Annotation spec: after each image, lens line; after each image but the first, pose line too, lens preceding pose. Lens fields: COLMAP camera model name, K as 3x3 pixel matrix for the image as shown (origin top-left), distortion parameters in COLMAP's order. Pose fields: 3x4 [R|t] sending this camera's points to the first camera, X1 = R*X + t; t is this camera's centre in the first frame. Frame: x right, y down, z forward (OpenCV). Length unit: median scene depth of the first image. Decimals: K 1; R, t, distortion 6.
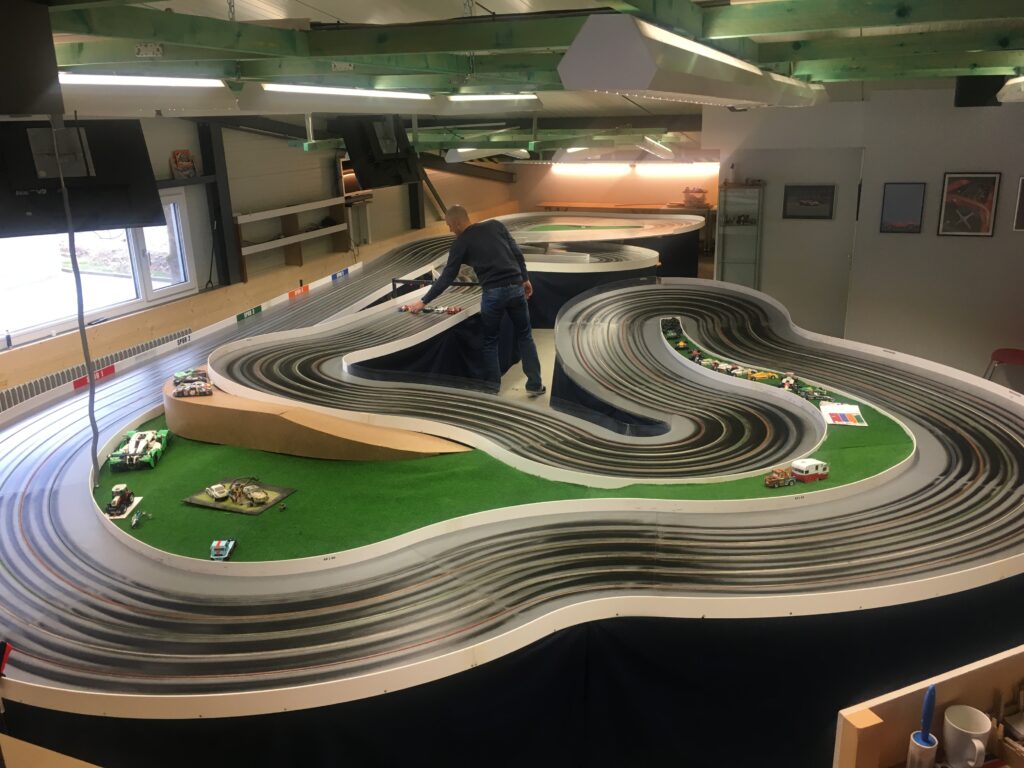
lens RADIAL K [[868.7, 0, 508.9], [0, 868.7, 388.9], [0, 0, 1]] dist [0.061843, -0.089985]
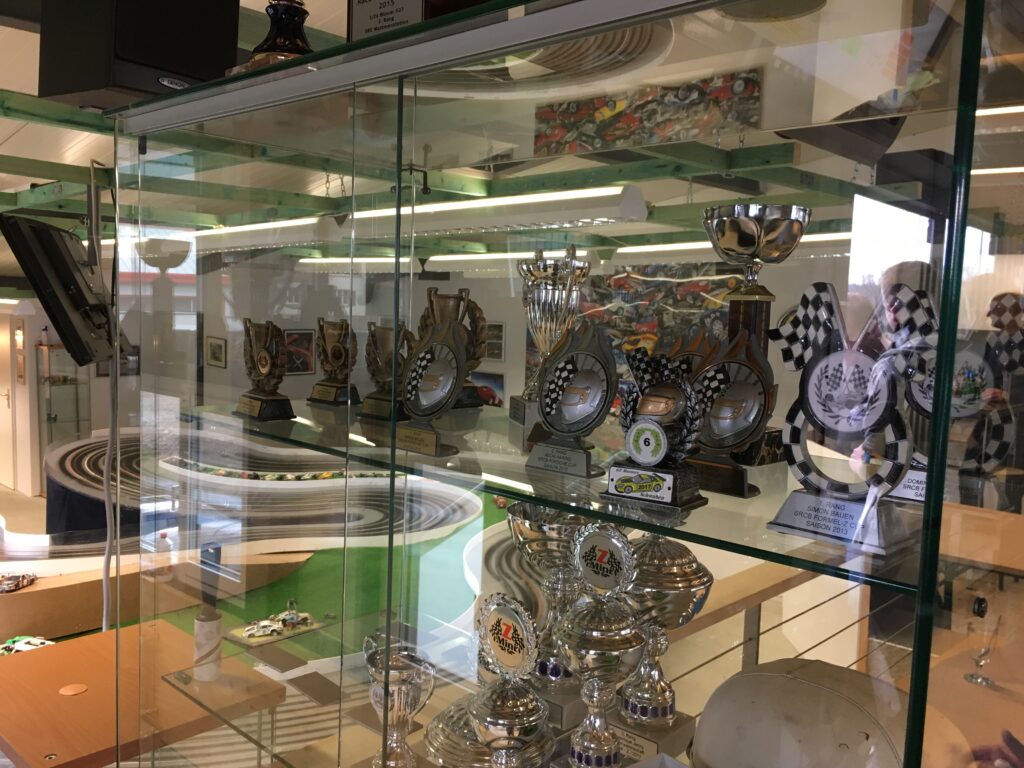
lens RADIAL K [[868.7, 0, 508.9], [0, 868.7, 388.9], [0, 0, 1]] dist [0.061843, -0.089985]
pose [[0.355090, -0.042546, 0.933863, -0.918676], [0.248963, 0.967190, -0.050601, -0.008243], [-0.901071, 0.250465, 0.354032, 0.355428]]
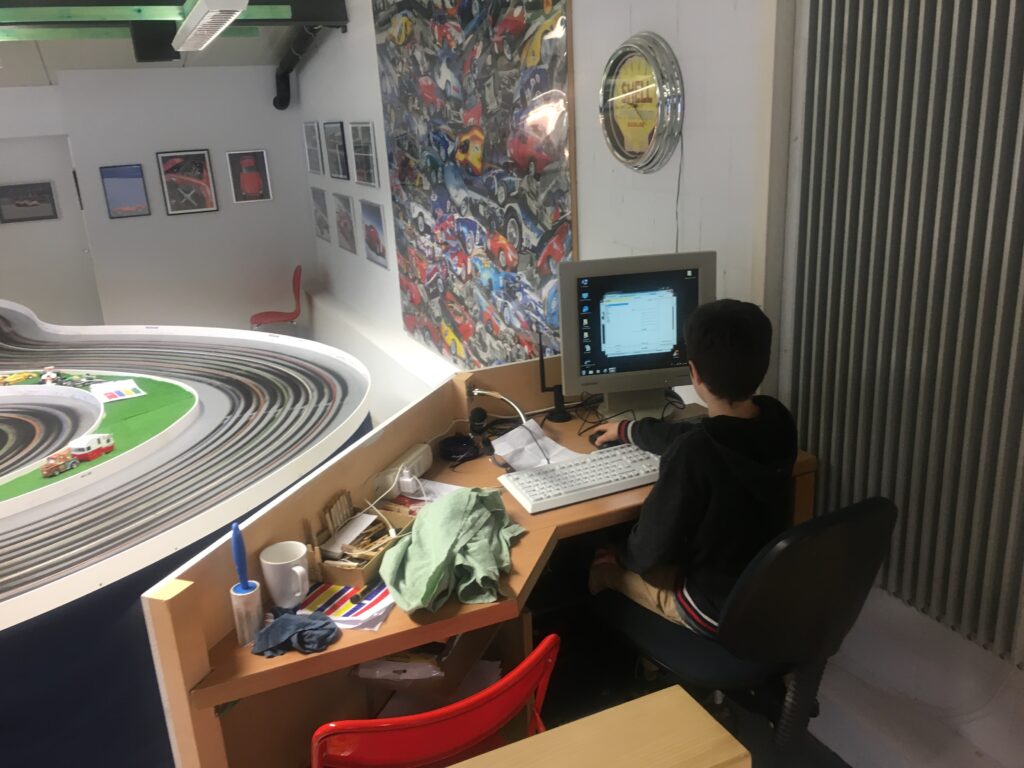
lens RADIAL K [[868.7, 0, 508.9], [0, 868.7, 388.9], [0, 0, 1]] dist [0.061843, -0.089985]
pose [[0.688879, -0.234827, 0.685786, 0.032823], [0.260069, 0.963153, 0.068561, 0.073704], [-0.676617, 0.131122, 0.724567, 0.050509]]
